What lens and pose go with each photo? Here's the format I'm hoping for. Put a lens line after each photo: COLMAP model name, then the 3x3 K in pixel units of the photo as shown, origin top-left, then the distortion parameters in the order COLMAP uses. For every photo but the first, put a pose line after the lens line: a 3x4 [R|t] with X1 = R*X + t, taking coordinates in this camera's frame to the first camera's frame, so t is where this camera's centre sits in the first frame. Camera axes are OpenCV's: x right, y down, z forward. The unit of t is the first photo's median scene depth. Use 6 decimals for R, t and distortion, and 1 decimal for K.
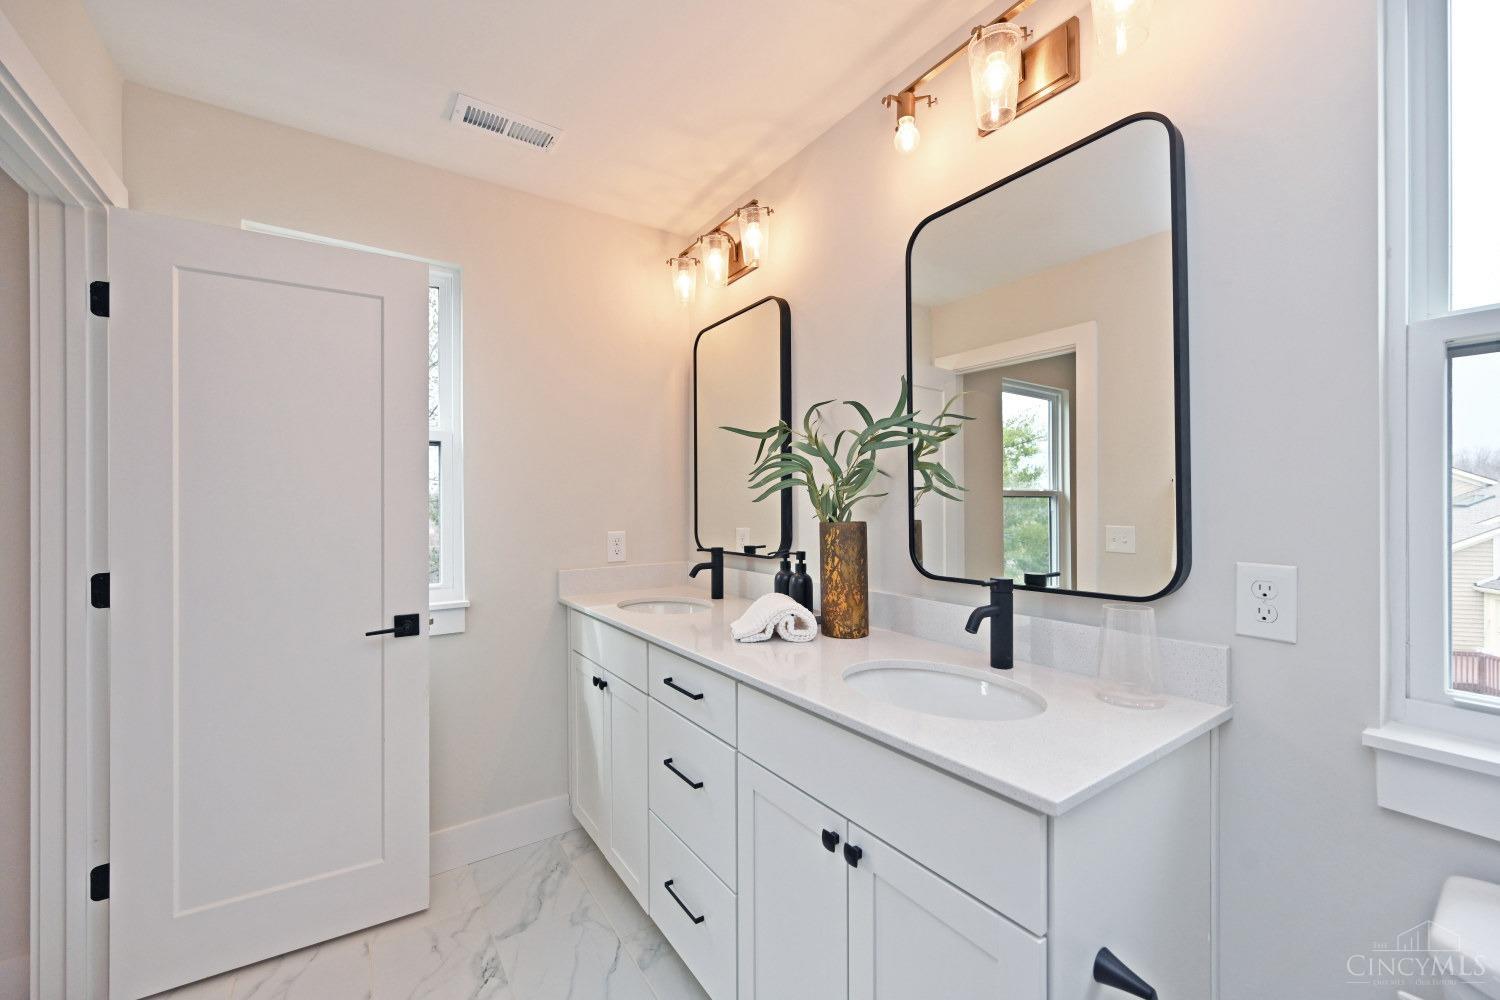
lens RADIAL K [[595.4, 0, 749.8], [0, 595.4, 498.1], [0, 0, 1]] dist [0.002215, 0.000593]
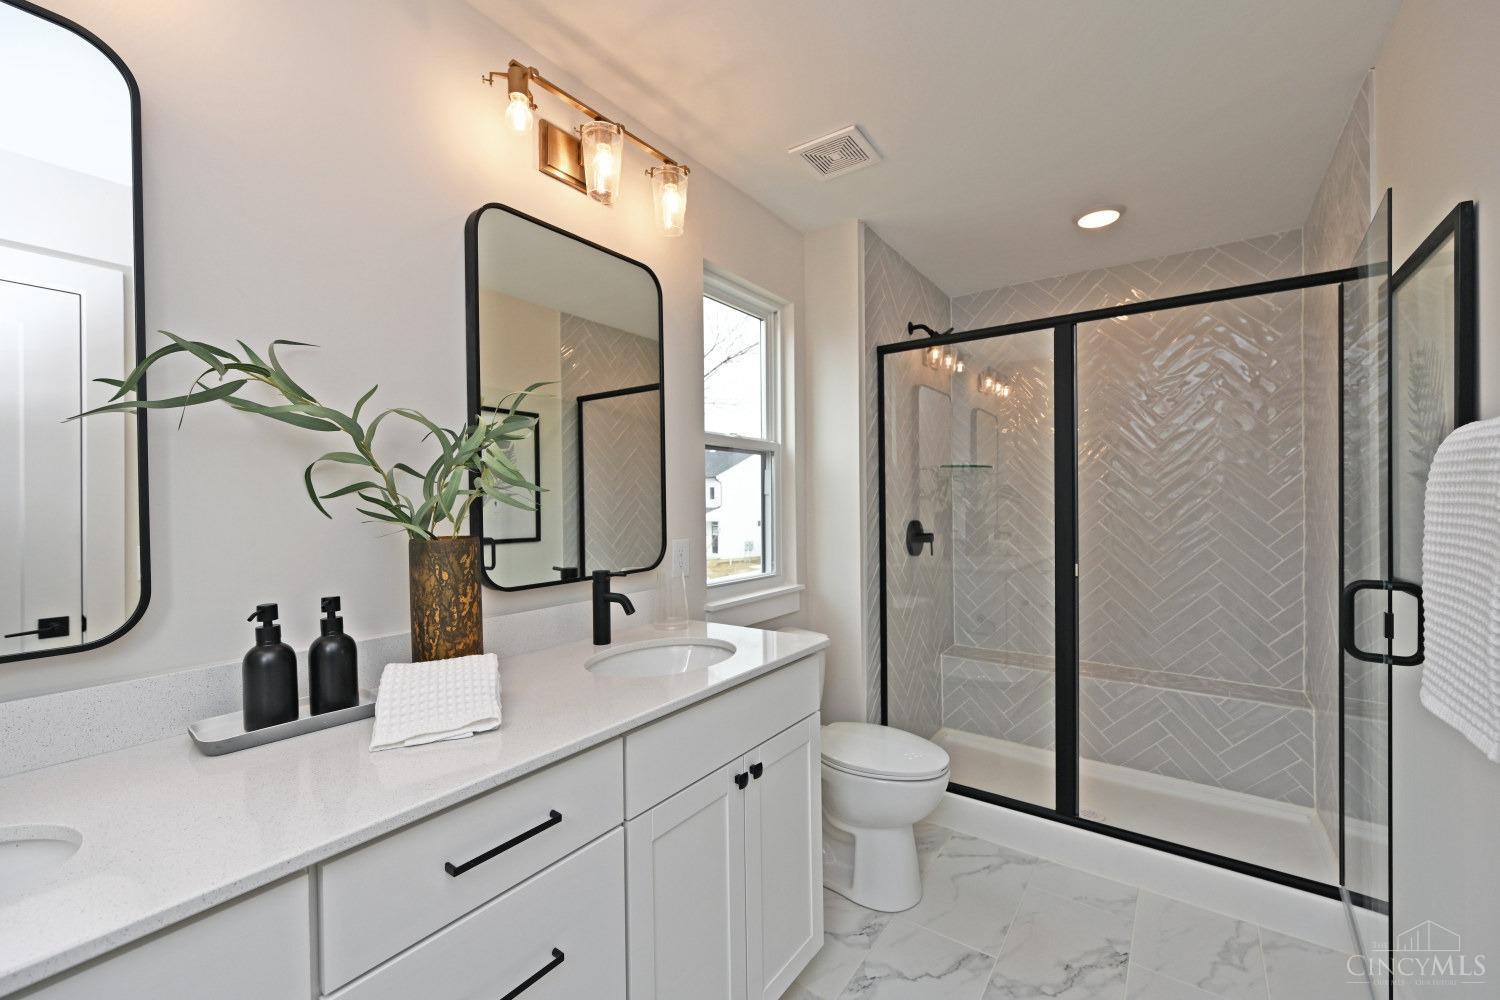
lens RADIAL K [[595.4, 0, 750.1], [0, 595.4, 505.2], [0, 0, 1]] dist [0.002215, 0.000593]
pose [[-0.330619, 0.007548, 0.943734, -0.797857], [0.011260, 0.999928, -0.004053, 0.007673], [-0.943697, 0.009286, -0.330680, 1.066156]]
